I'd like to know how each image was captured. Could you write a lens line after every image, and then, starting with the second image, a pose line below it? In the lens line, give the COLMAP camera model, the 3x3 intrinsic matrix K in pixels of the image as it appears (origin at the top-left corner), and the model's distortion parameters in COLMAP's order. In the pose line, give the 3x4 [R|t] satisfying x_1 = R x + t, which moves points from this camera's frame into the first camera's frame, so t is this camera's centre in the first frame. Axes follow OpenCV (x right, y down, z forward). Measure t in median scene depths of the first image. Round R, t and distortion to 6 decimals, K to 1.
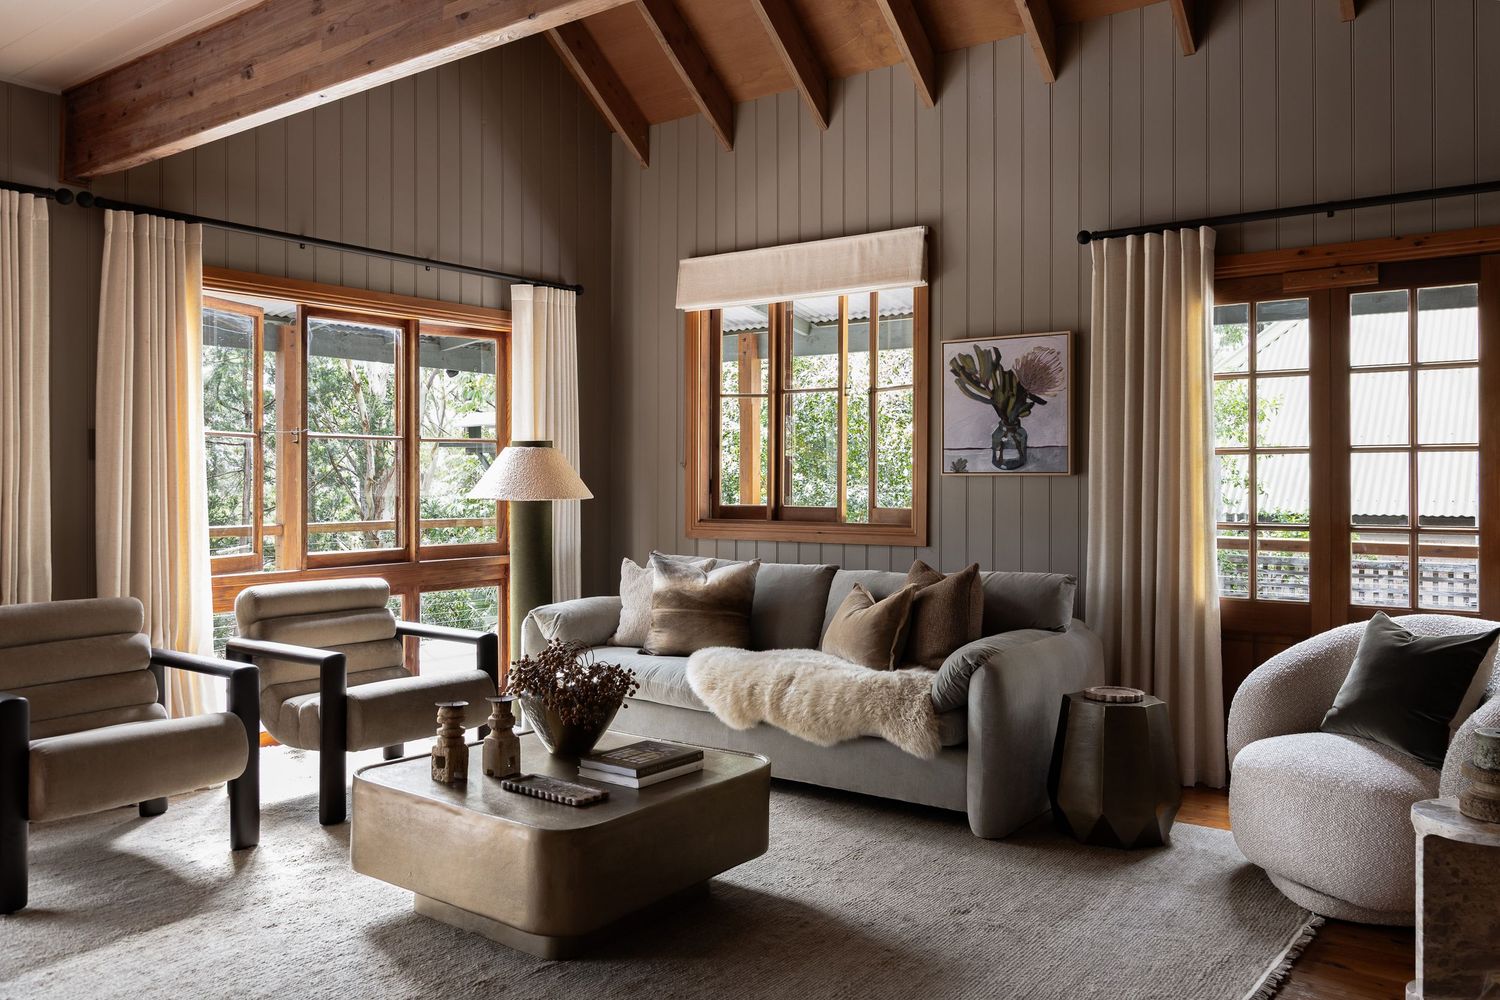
lens RADIAL K [[1180.8, 0, 748.9], [0, 1180.8, 503.5], [0, 0, 1]] dist [-0.005434, -0.006737]
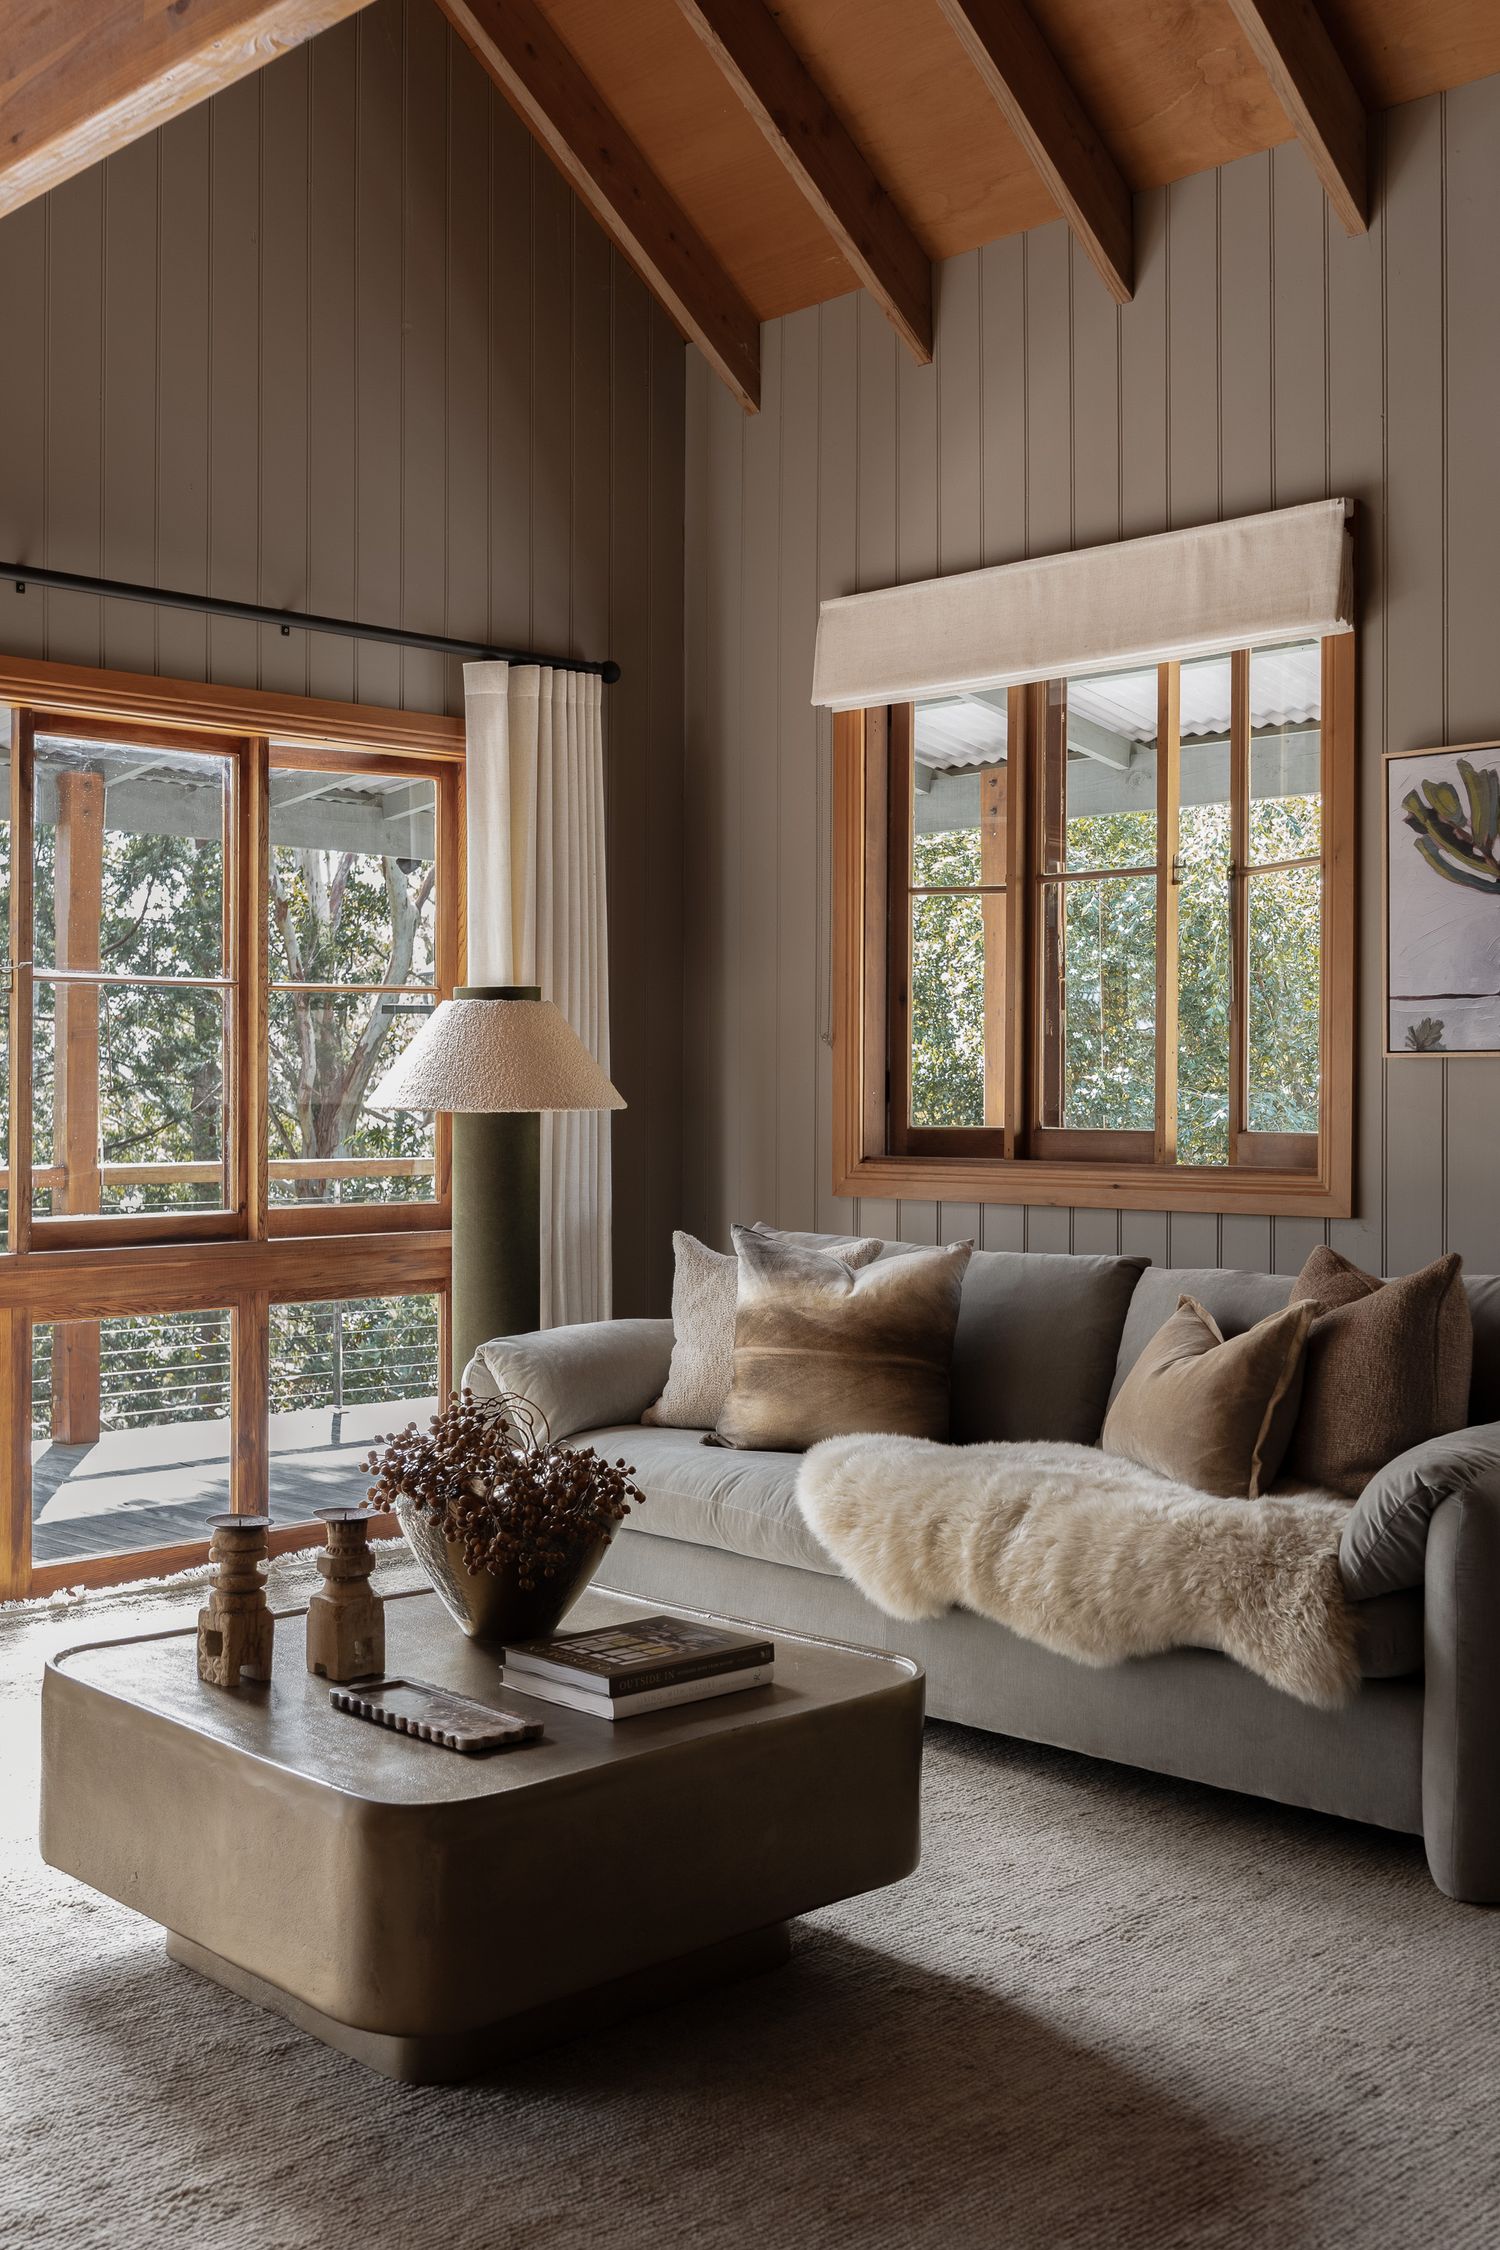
lens RADIAL K [[2262.9, 0, 750.1], [0, 2262.9, 1109.8], [0, 0, 1]] dist [-0.013562, 0.000000]
pose [[0.985522, 0.001702, -0.169537, 0.072527], [-0.004754, 0.999834, -0.017596, 0.011886], [0.169479, 0.018147, 0.985367, 0.126506]]
